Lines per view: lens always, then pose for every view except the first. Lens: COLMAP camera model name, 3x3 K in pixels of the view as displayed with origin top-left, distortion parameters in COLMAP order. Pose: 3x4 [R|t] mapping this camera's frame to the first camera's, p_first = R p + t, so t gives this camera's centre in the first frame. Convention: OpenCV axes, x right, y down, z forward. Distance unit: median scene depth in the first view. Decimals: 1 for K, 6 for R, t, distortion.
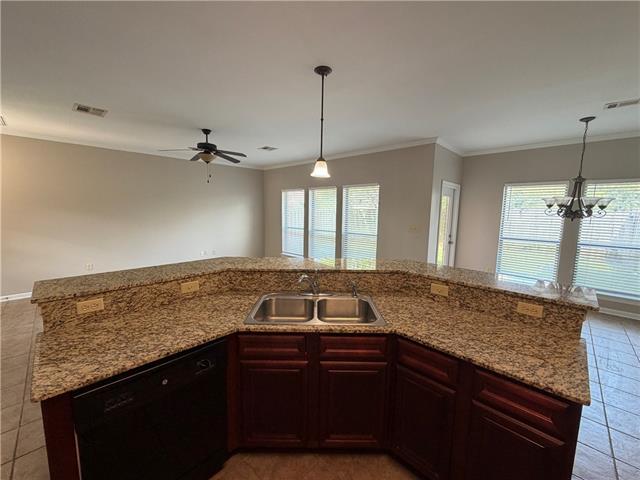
lens RADIAL K [[261.2, 0, 320.0], [0, 261.2, 240.0], [0, 0, 1]] dist [-0.001490, -0.000037]
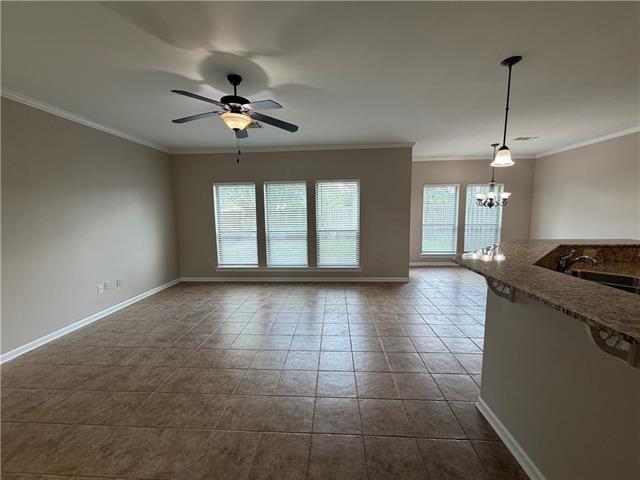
lens RADIAL K [[252.6, 0, 320.0], [0, 252.6, 240.0], [0, 0, 1]] dist [-0.001113, 0.000011]
pose [[0.762894, -0.101281, 0.638542, -0.489480], [0.100753, 0.994211, 0.037320, -0.030706], [-0.638625, 0.035864, 0.768682, 0.302064]]
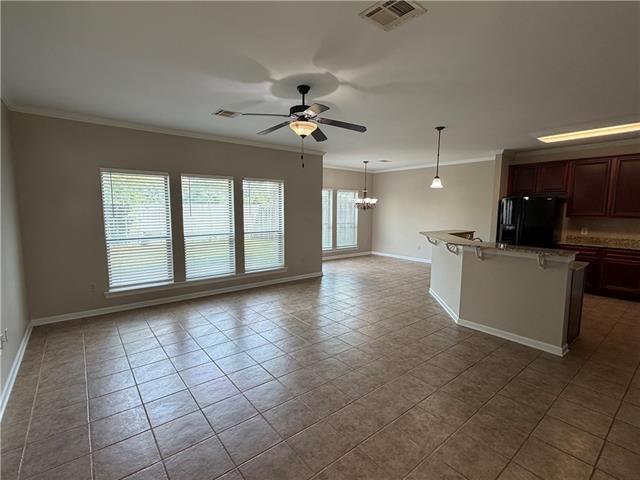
lens RADIAL K [[302.9, 0, 320.0], [0, 302.9, 240.0], [0, 0, 1]] dist [0.002239, 0.000153]
pose [[0.132792, -0.119345, 0.983933, -0.857993], [0.109570, 0.988407, 0.105100, -0.084964], [-0.985069, 0.093853, 0.144329, 0.626919]]
